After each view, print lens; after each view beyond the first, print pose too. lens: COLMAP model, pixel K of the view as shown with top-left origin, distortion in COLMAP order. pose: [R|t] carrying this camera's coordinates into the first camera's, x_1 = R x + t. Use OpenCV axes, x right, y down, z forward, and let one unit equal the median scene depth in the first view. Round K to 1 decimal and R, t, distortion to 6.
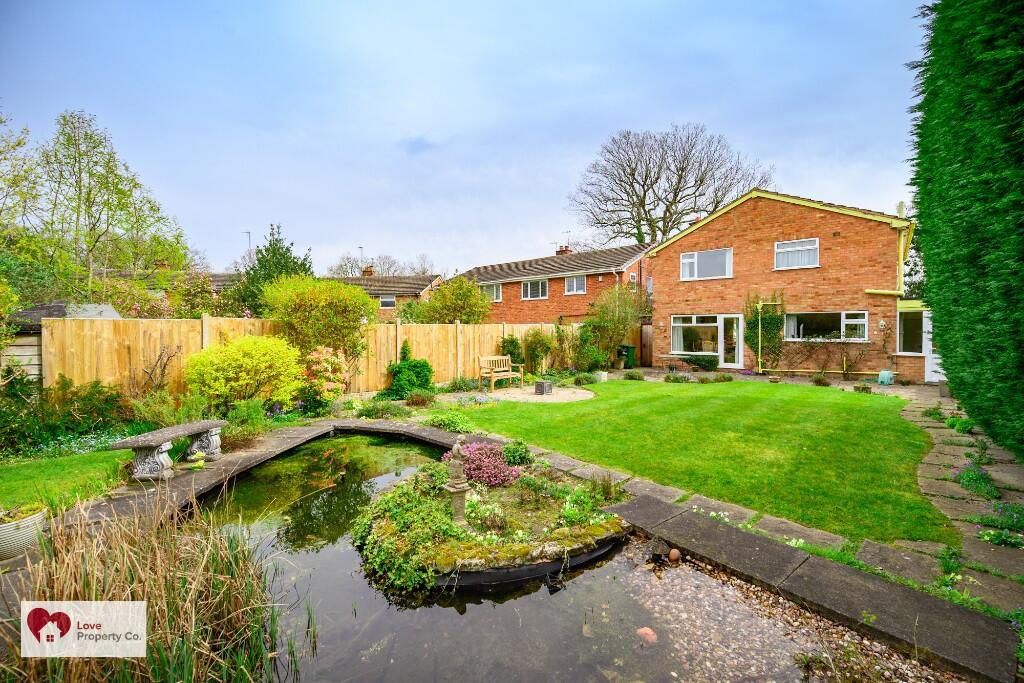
lens RADIAL K [[404.9, 0, 512.4], [0, 404.9, 336.5], [0, 0, 1]] dist [-0.002889, -0.000670]
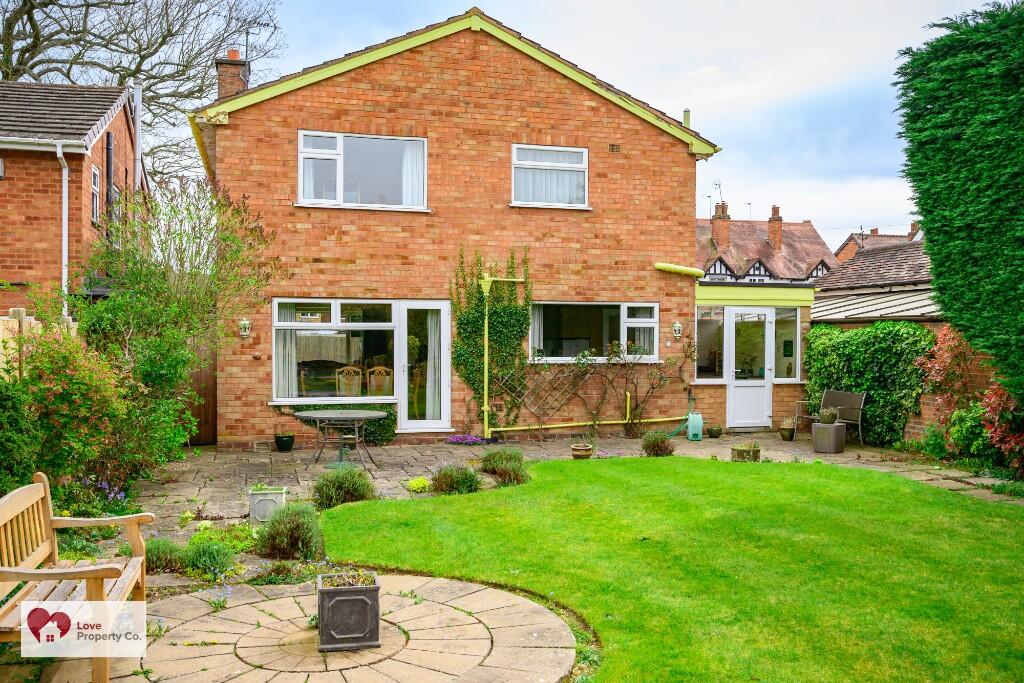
lens RADIAL K [[882.2, 0, 518.9], [0, 882.2, 347.0], [0, 0, 1]] dist [-0.006066, 0.005454]
pose [[0.543695, -0.009622, 0.839227, -0.169290], [0.013785, 0.999902, 0.002534, -0.009790], [-0.839169, 0.010191, 0.543775, 0.466528]]
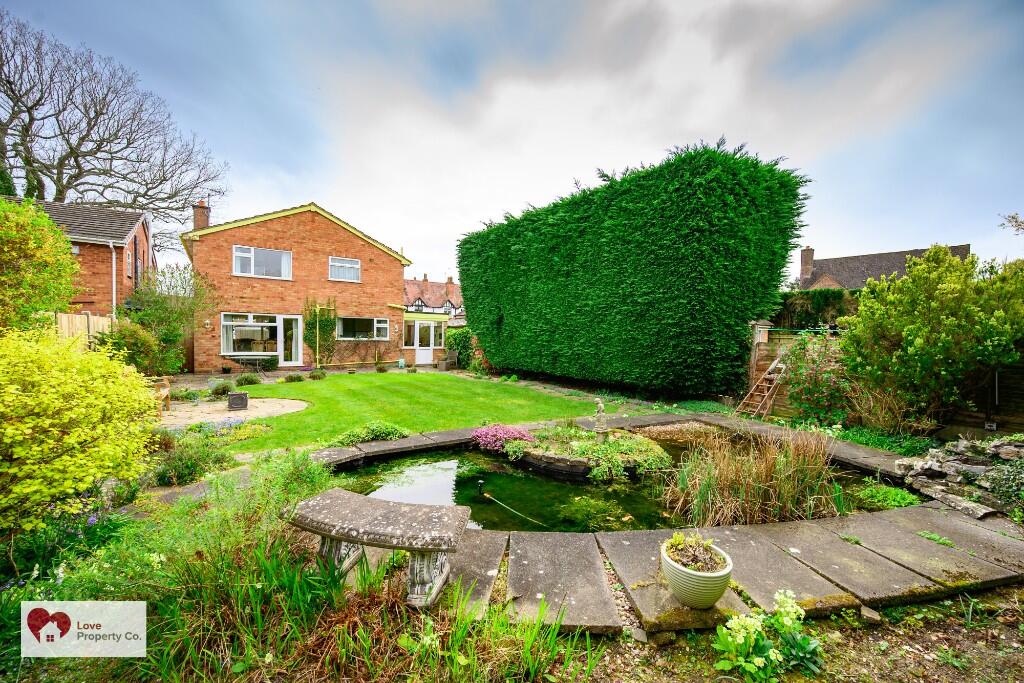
lens RADIAL K [[404.9, 0, 512.4], [0, 404.9, 348.4], [0, 0, 1]] dist [-0.002889, -0.000670]
pose [[0.233883, -0.028192, 0.971856, -0.375482], [0.000647, 0.999584, 0.028840, 0.001926], [-0.972265, -0.006117, 0.233804, 0.207766]]
